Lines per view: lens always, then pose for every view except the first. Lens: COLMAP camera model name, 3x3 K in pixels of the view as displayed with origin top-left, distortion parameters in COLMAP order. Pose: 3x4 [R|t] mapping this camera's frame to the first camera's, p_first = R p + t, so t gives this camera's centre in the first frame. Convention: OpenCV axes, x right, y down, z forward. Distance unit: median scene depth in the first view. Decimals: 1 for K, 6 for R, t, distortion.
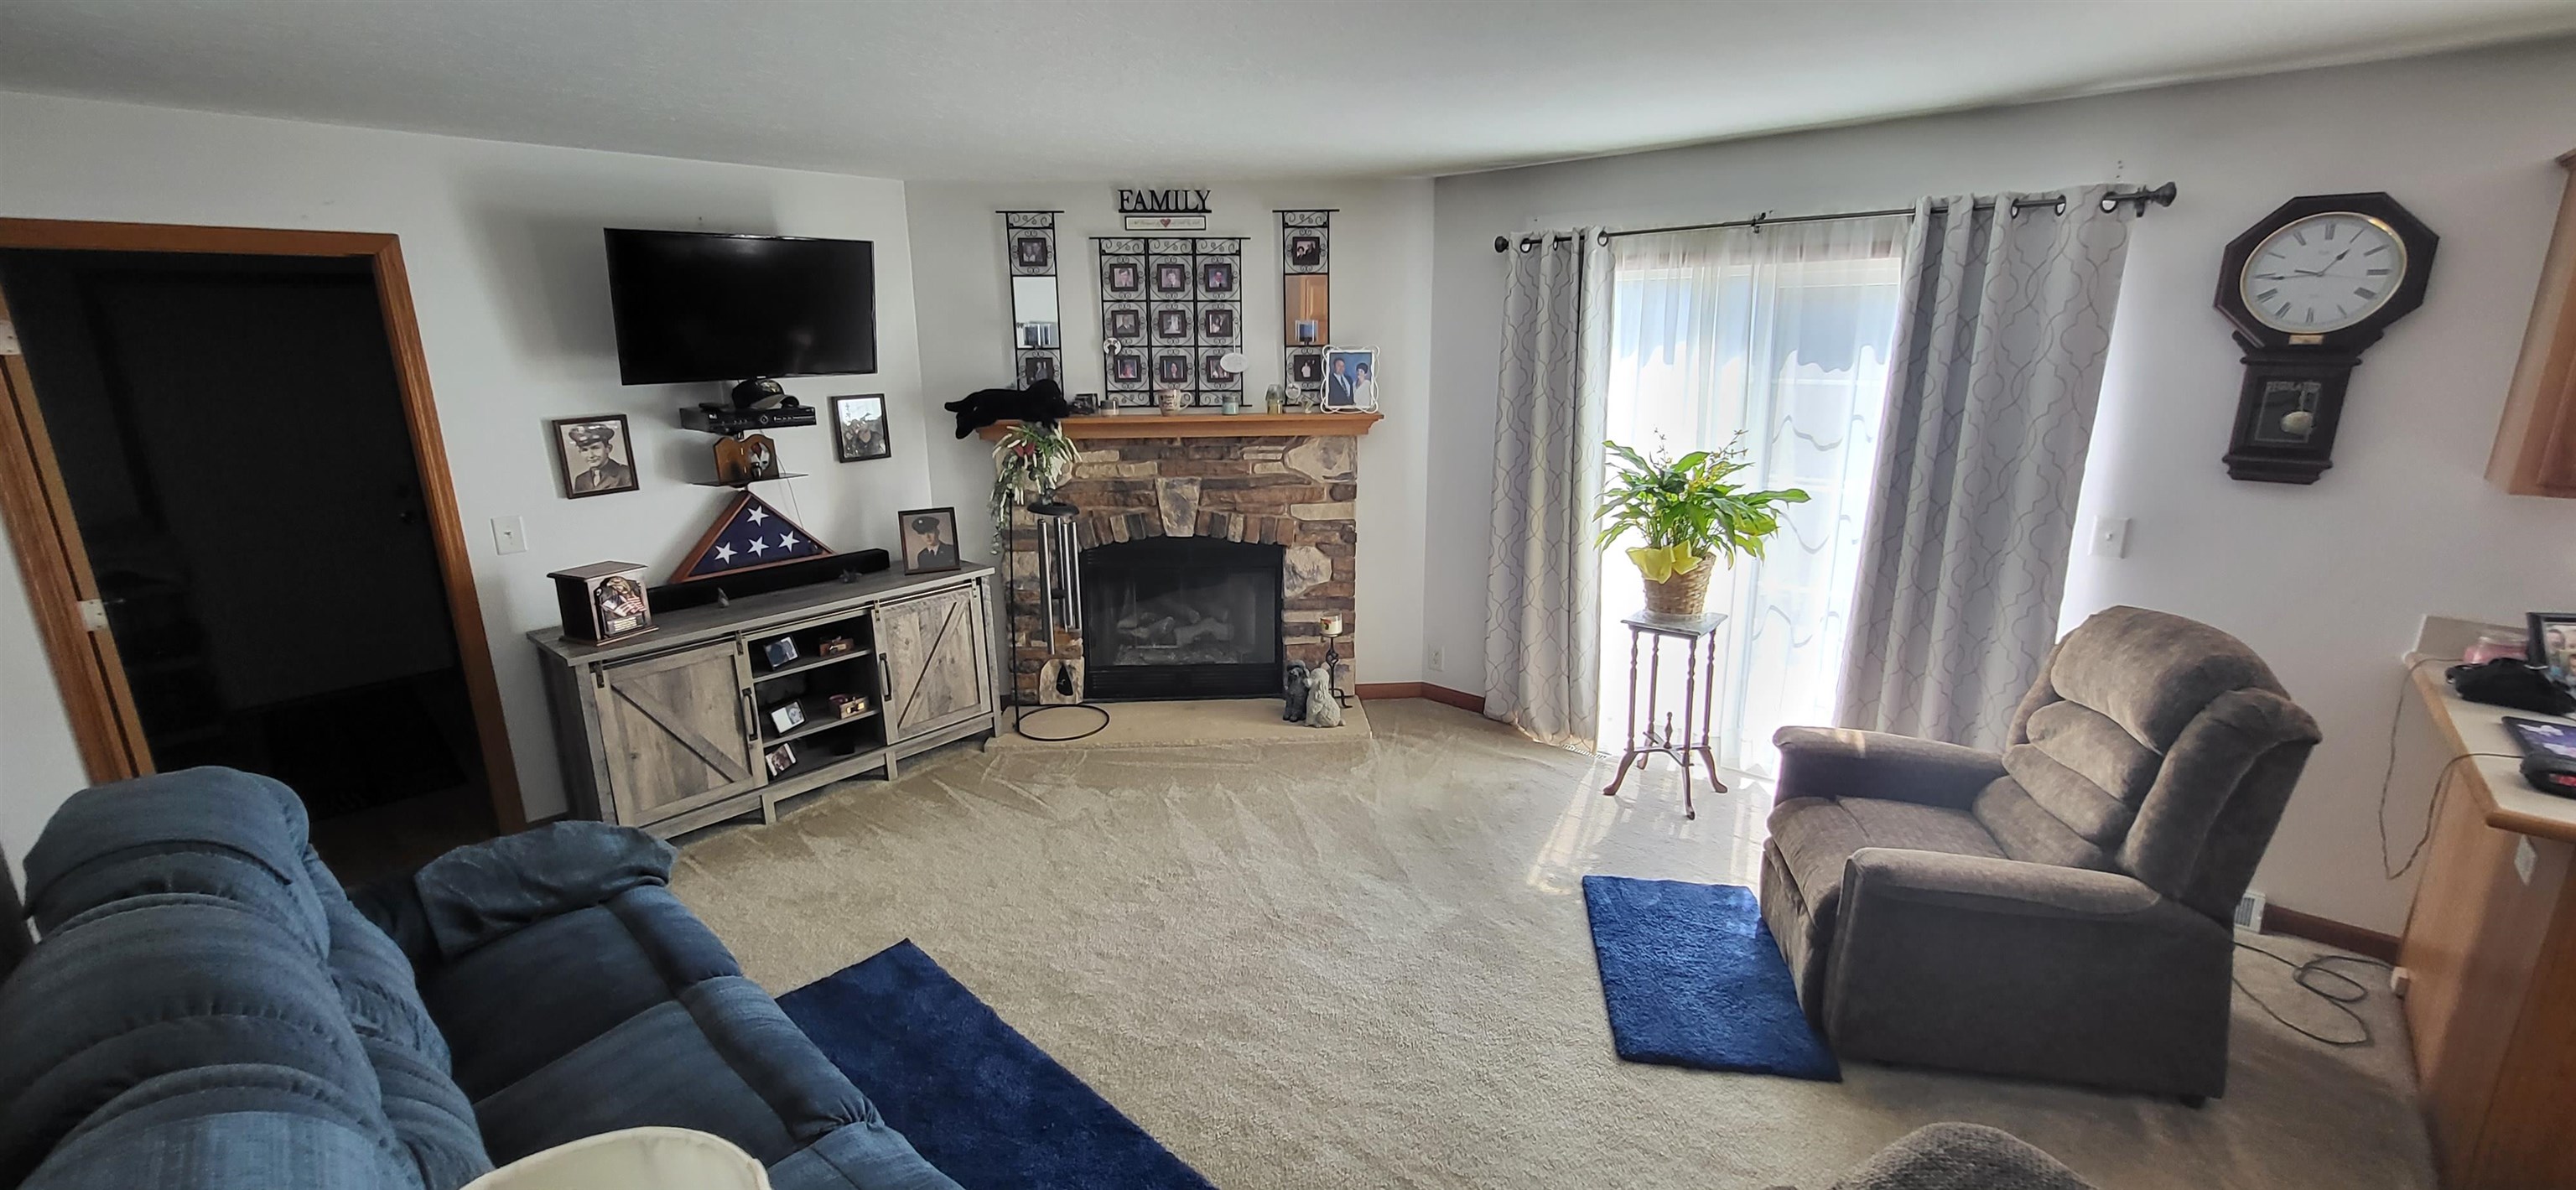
lens RADIAL K [[1026.8, 0, 1291.8], [0, 1026.8, 585.7], [0, 0, 1]] dist [0.007414, -0.000204]
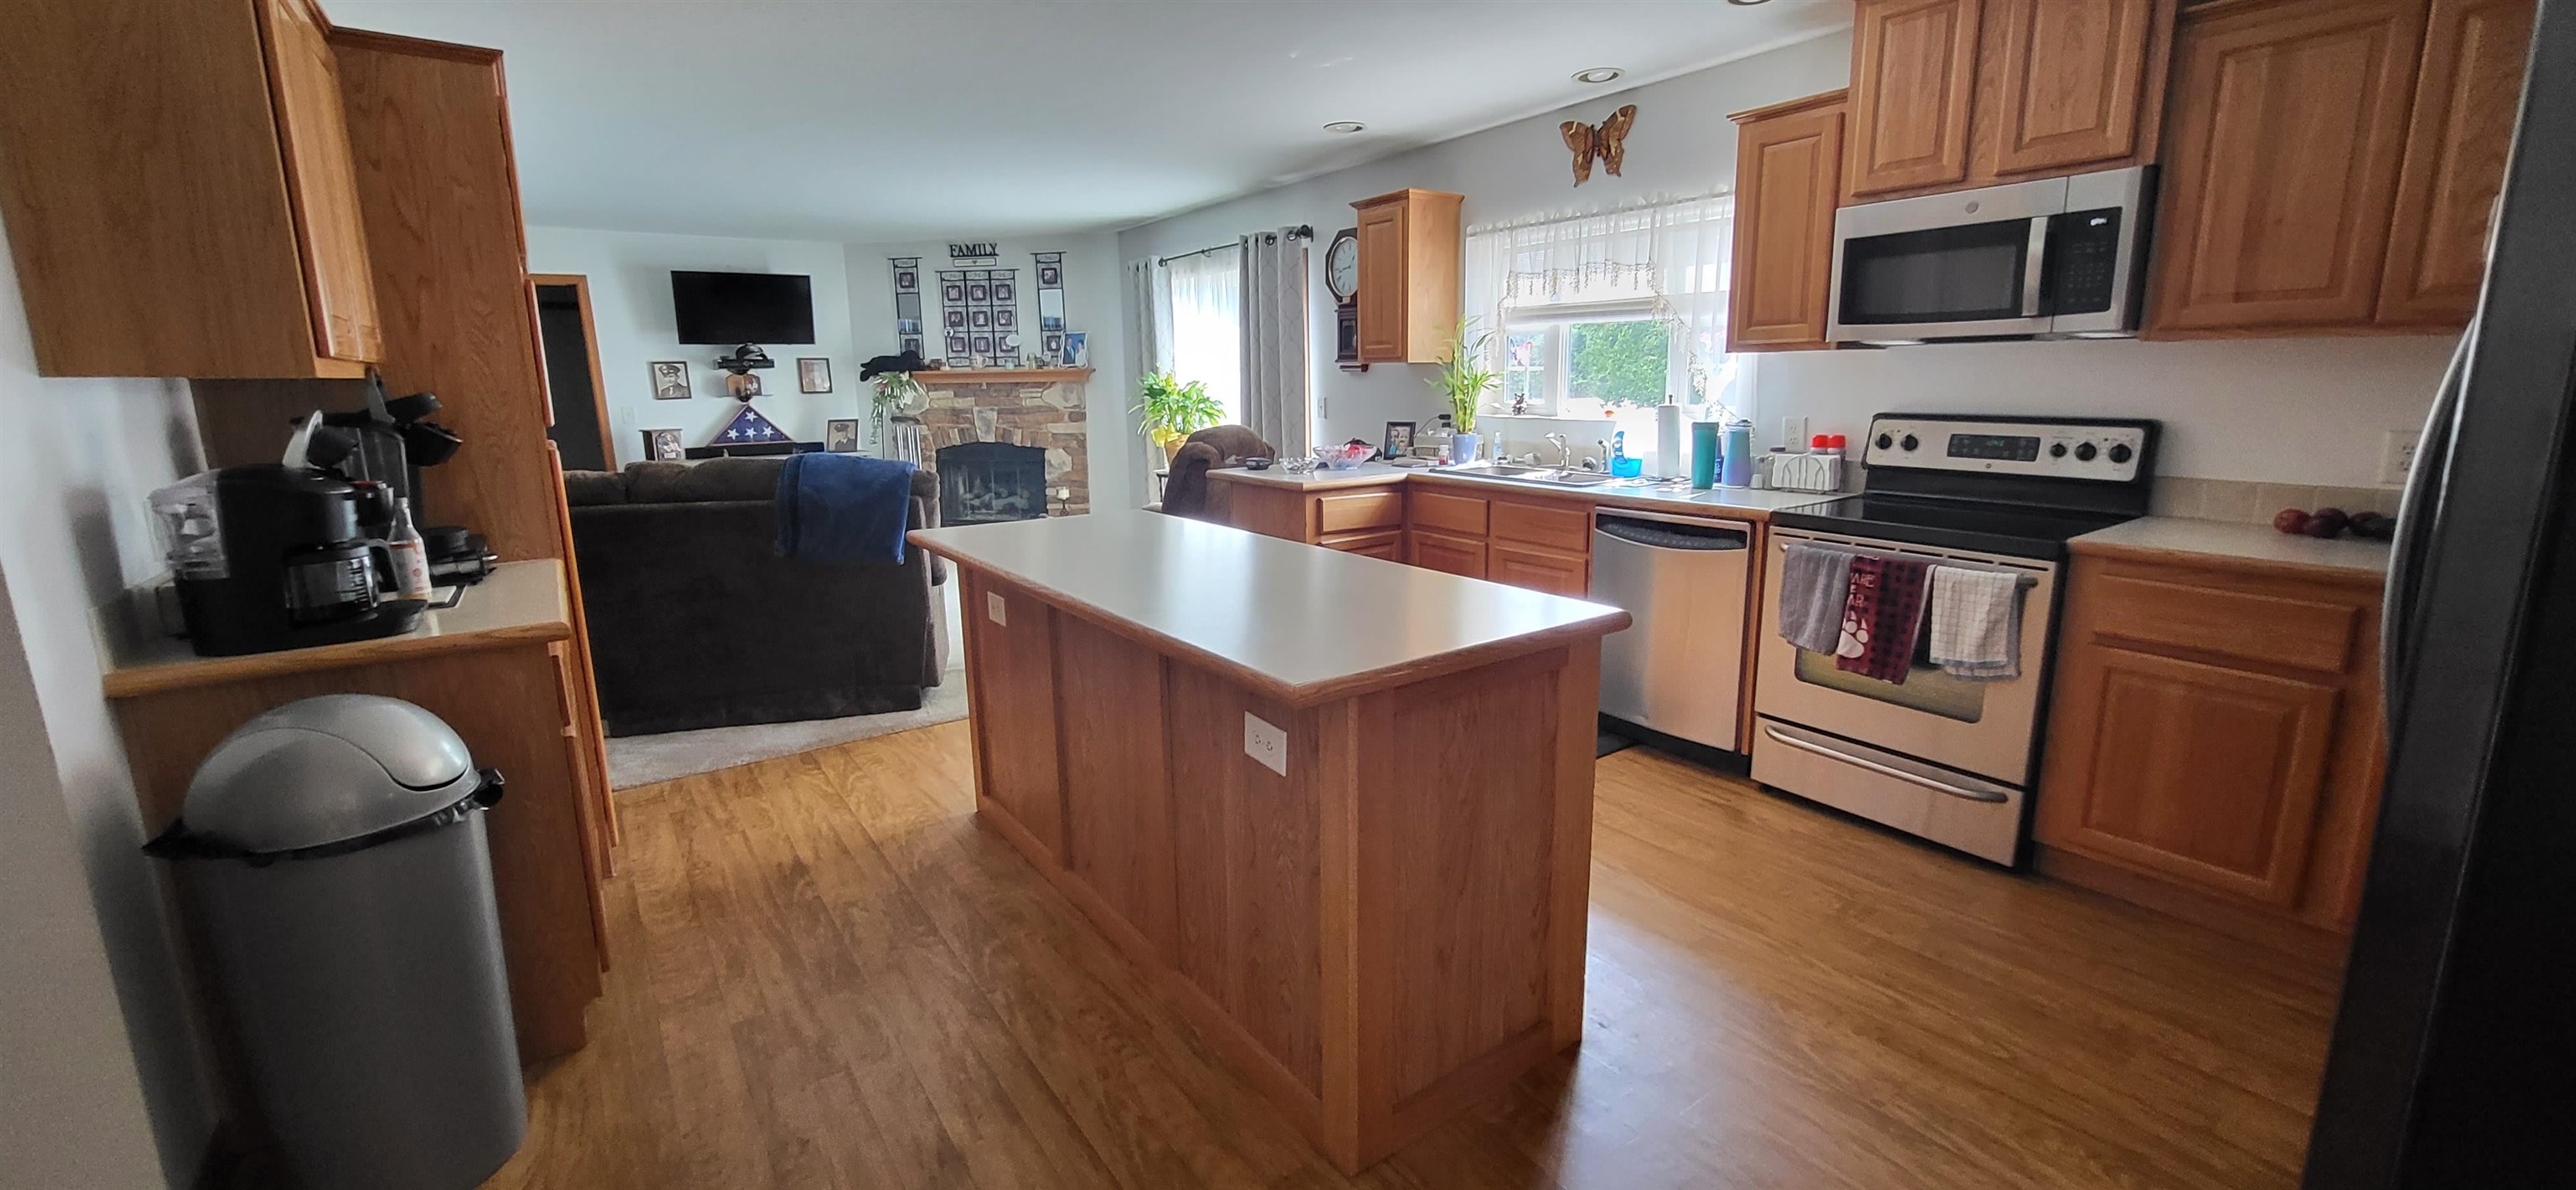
lens RADIAL K [[1026.8, 0, 1288.2], [0, 1026.8, 585.5], [0, 0, 1]] dist [0.007414, -0.000204]
pose [[0.975193, 0.037382, -0.218179, 0.956659], [-0.047392, 0.998042, -0.040829, 0.297704], [0.216225, 0.050156, 0.975054, -0.696865]]
